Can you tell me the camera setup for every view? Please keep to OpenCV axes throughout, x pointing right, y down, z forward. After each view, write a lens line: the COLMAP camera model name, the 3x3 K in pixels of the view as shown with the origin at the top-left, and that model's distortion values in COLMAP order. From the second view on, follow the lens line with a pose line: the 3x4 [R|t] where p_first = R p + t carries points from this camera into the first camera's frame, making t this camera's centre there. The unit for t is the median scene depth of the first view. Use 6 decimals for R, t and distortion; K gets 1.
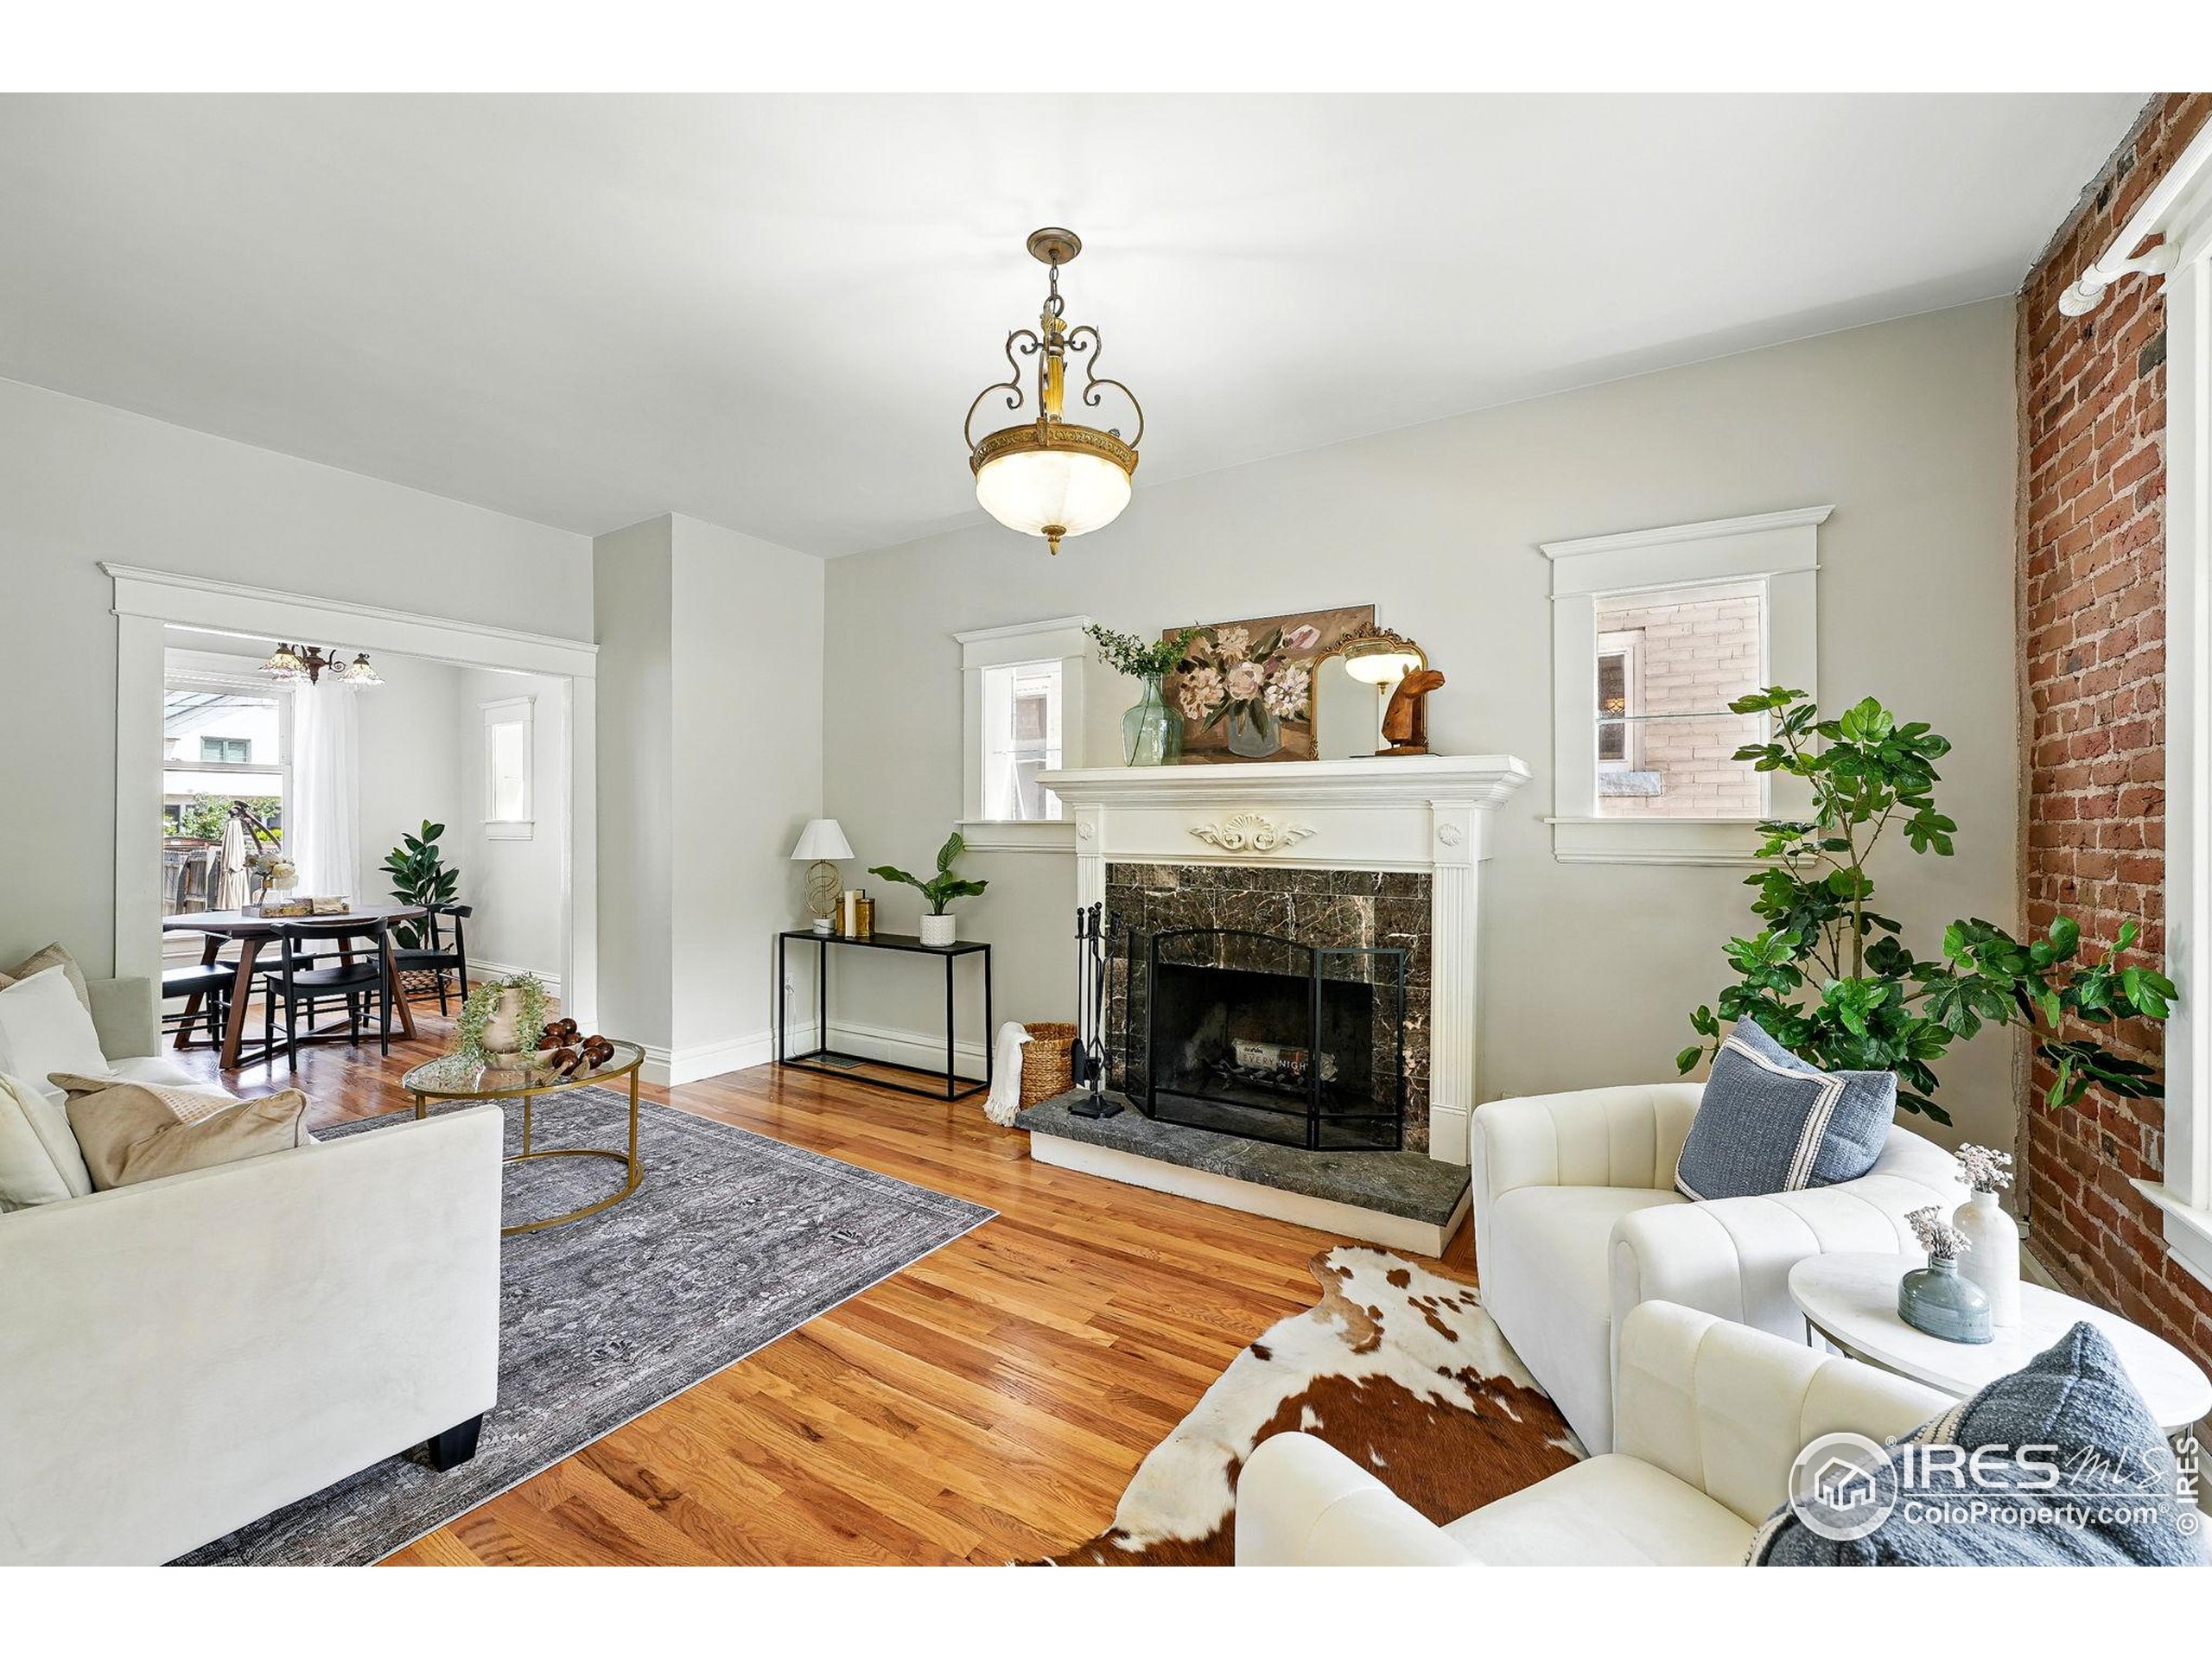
lens RADIAL K [[893.6, 0, 1081.1], [0, 893.6, 828.4], [0, 0, 1]] dist [-0.000669, 0.000402]
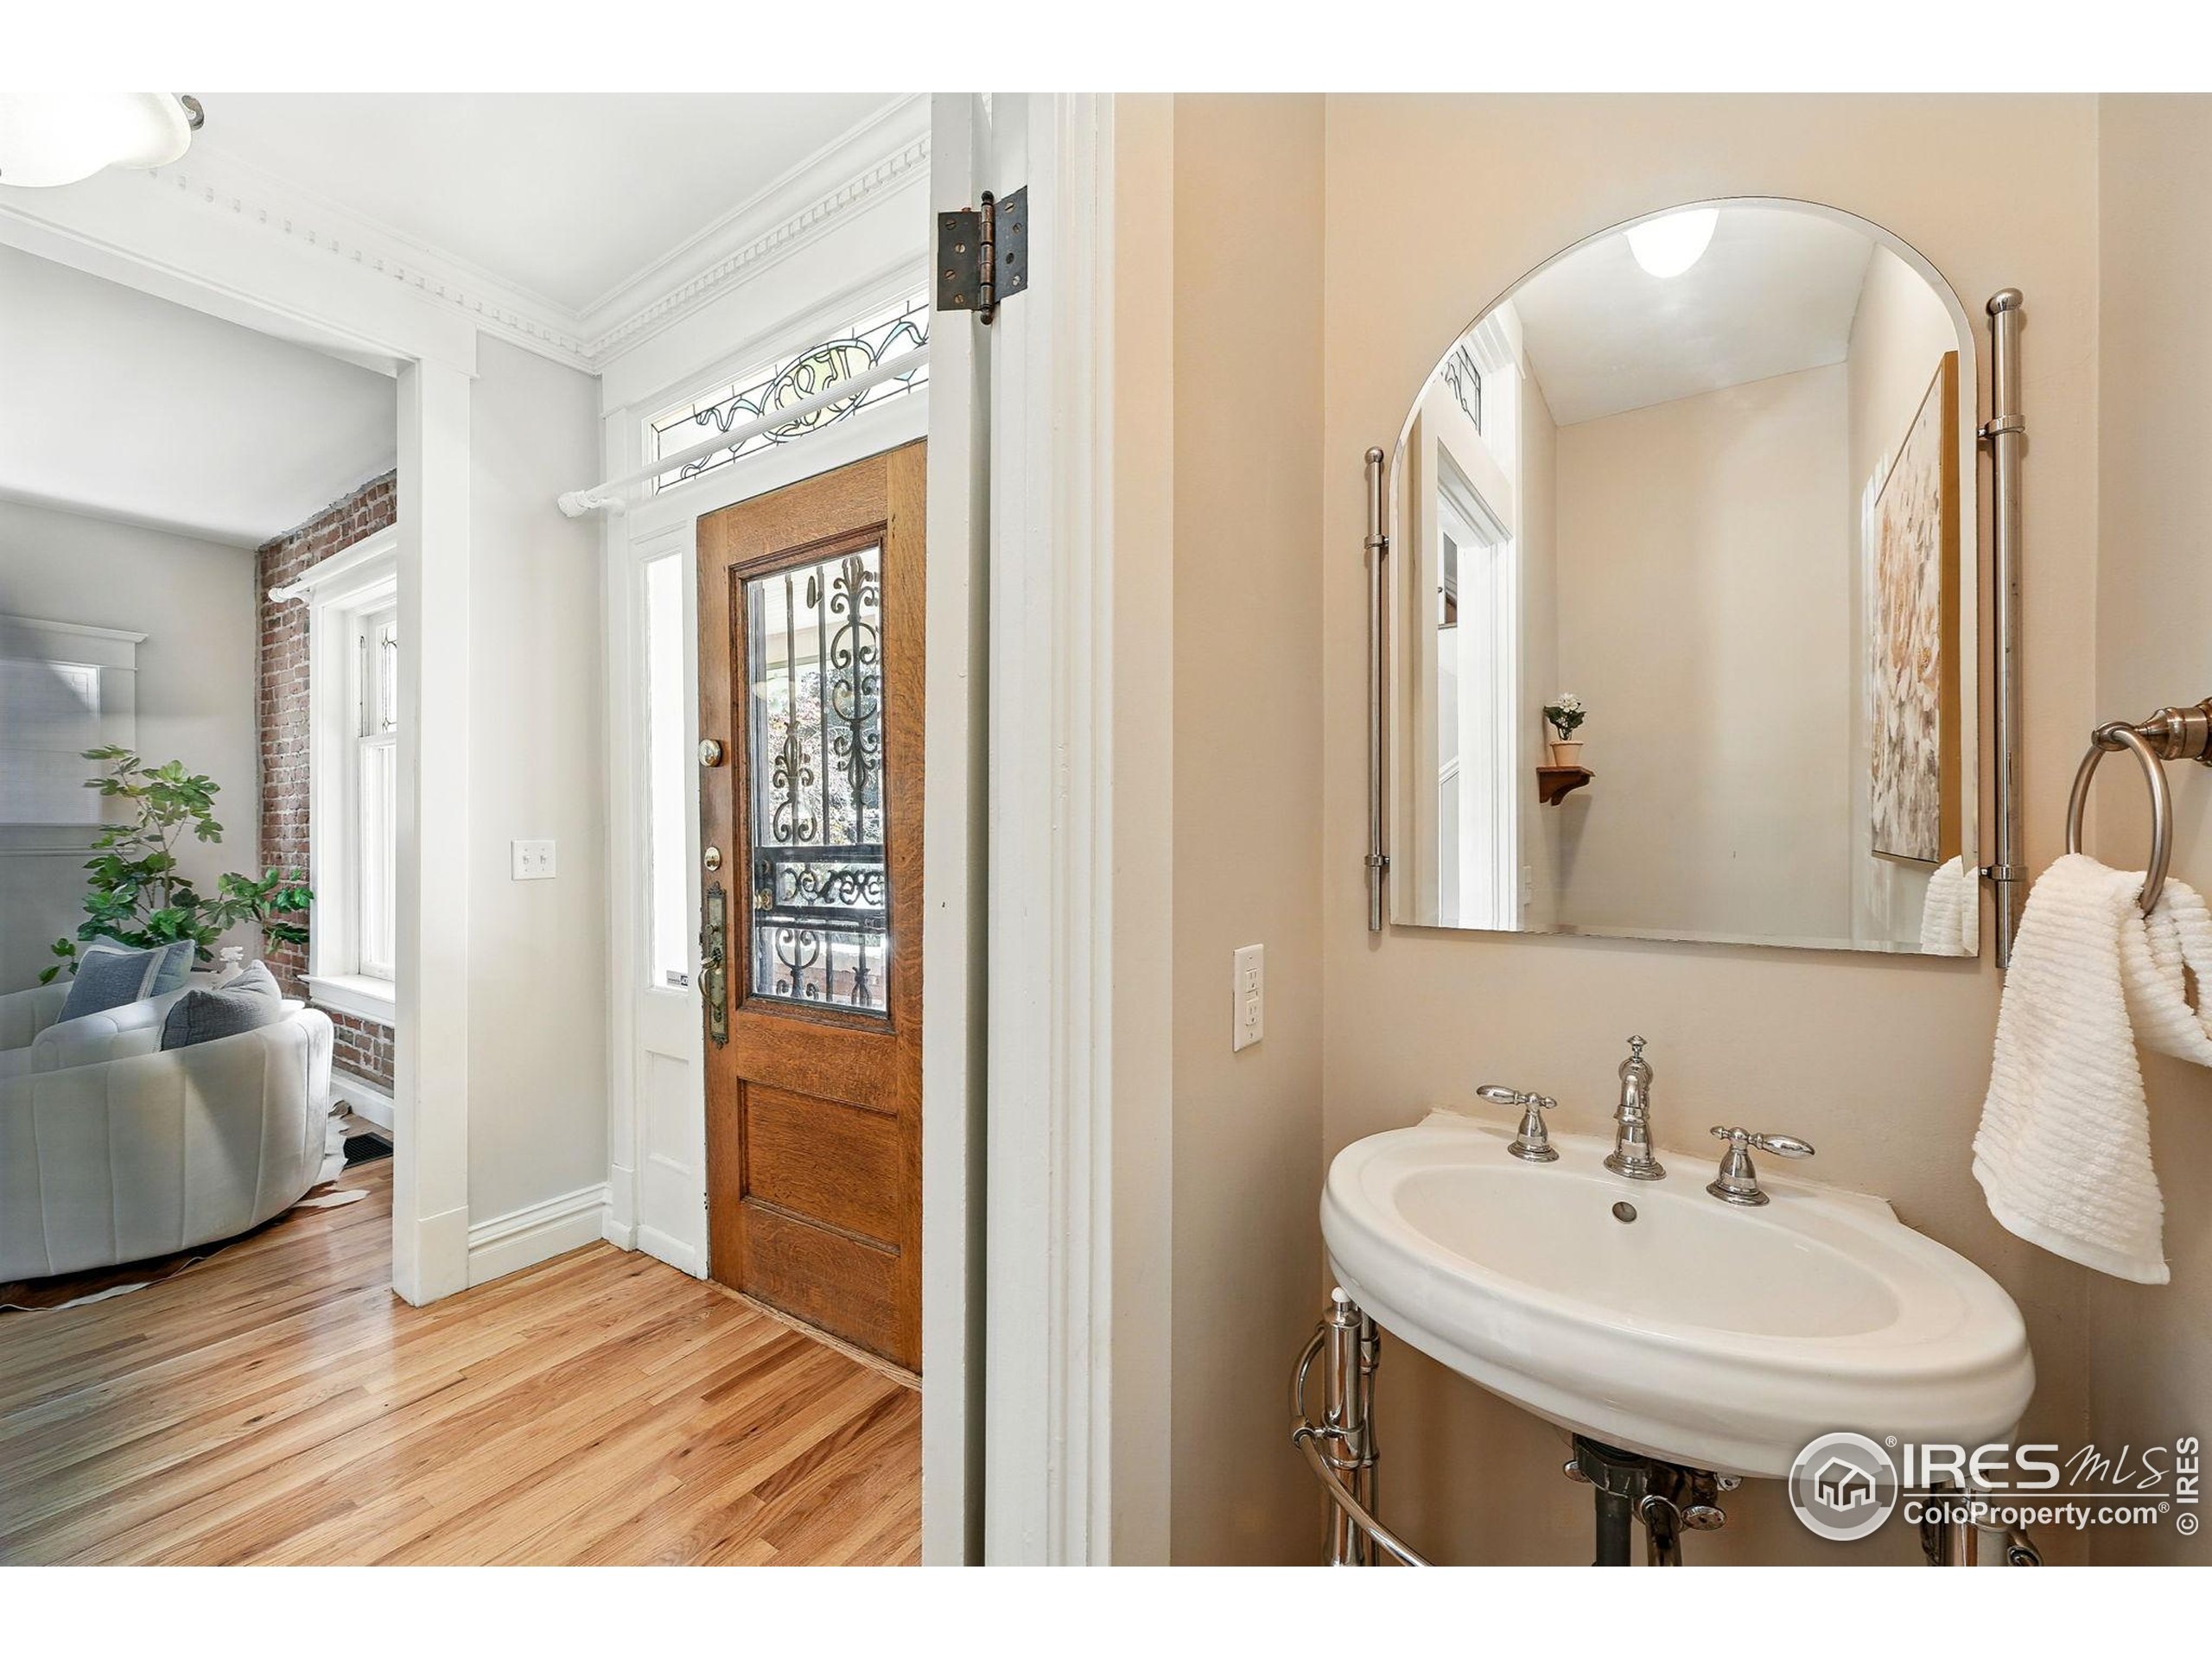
lens RADIAL K [[894.2, 0, 1103.8], [0, 894.2, 824.9], [0, 0, 1]] dist [-0.001276, 0.006690]
pose [[0.024757, 0.004336, 0.999684, -0.914399], [0.006993, 0.999965, -0.004510, 0.012957], [-0.999669, 0.007102, 0.024726, -0.950524]]
